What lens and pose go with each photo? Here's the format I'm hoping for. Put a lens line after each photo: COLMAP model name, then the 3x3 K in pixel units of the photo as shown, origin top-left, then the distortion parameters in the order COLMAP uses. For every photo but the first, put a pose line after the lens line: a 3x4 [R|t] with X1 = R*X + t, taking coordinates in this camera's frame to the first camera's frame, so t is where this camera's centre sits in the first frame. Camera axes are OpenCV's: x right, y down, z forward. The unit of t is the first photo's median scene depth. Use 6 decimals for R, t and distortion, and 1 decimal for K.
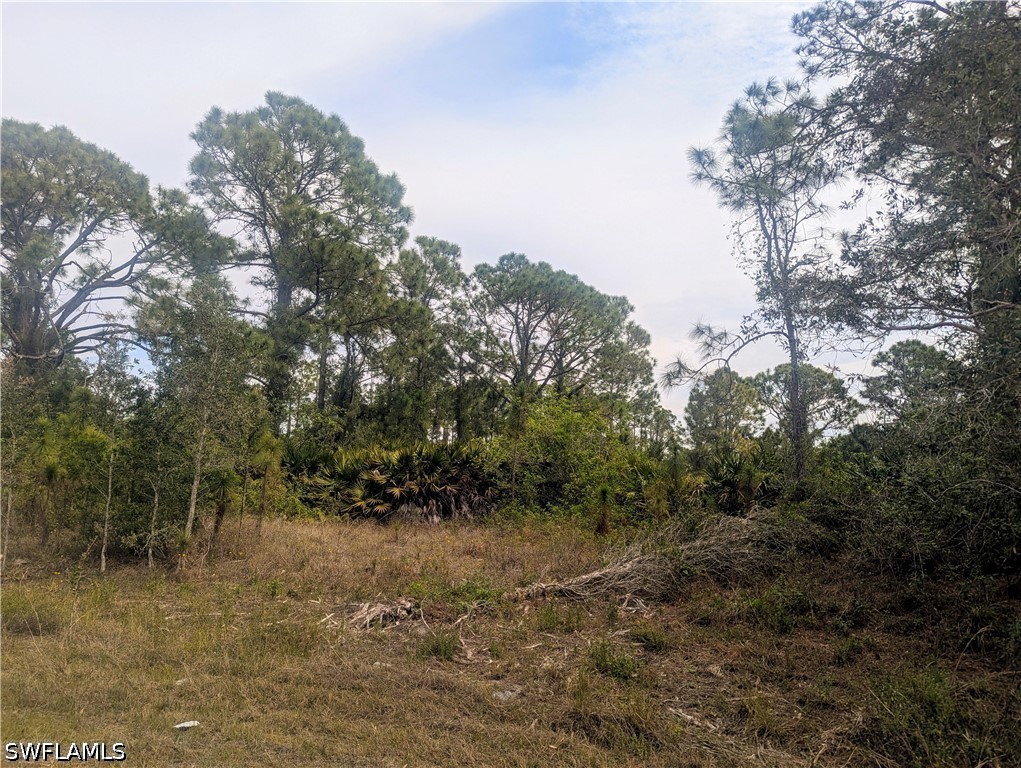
lens RADIAL K [[715.6, 0, 512.5], [0, 715.6, 394.9], [0, 0, 1]] dist [0.074793, -0.080760]
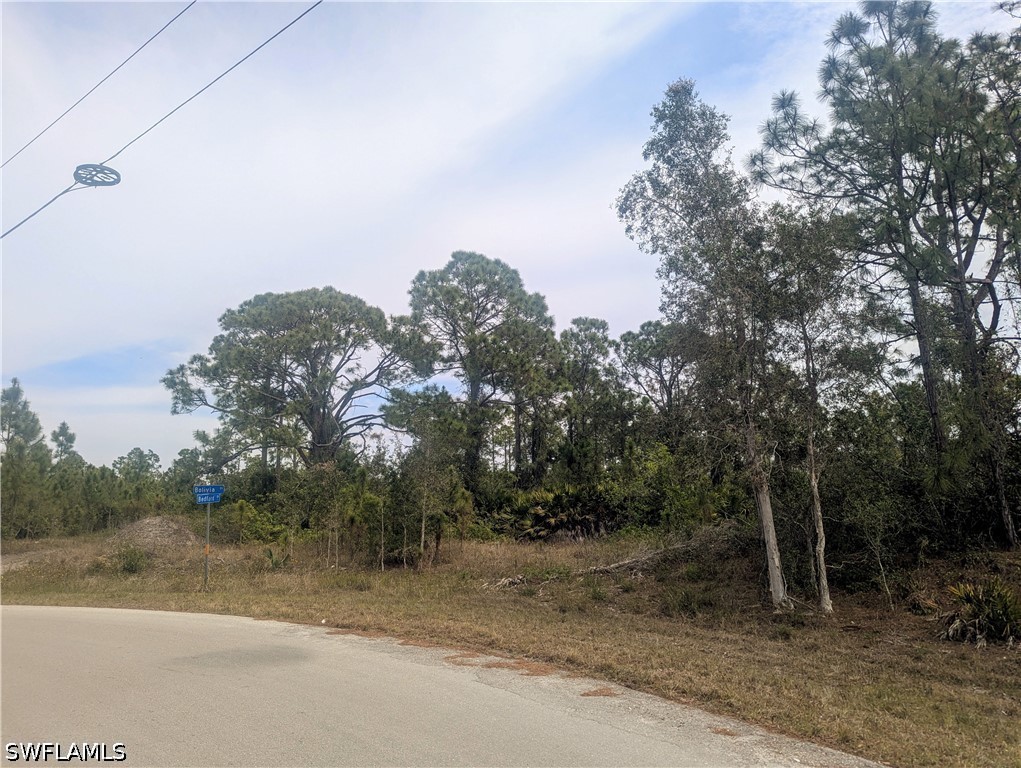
lens RADIAL K [[718.3, 0, 510.5], [0, 718.3, 384.0], [0, 0, 1]] dist [0.076499, -0.081838]
pose [[0.950595, -0.104740, -0.292231, 0.207579], [0.089531, 0.993862, -0.064980, -0.052934], [0.297243, 0.035606, 0.954138, -0.419676]]
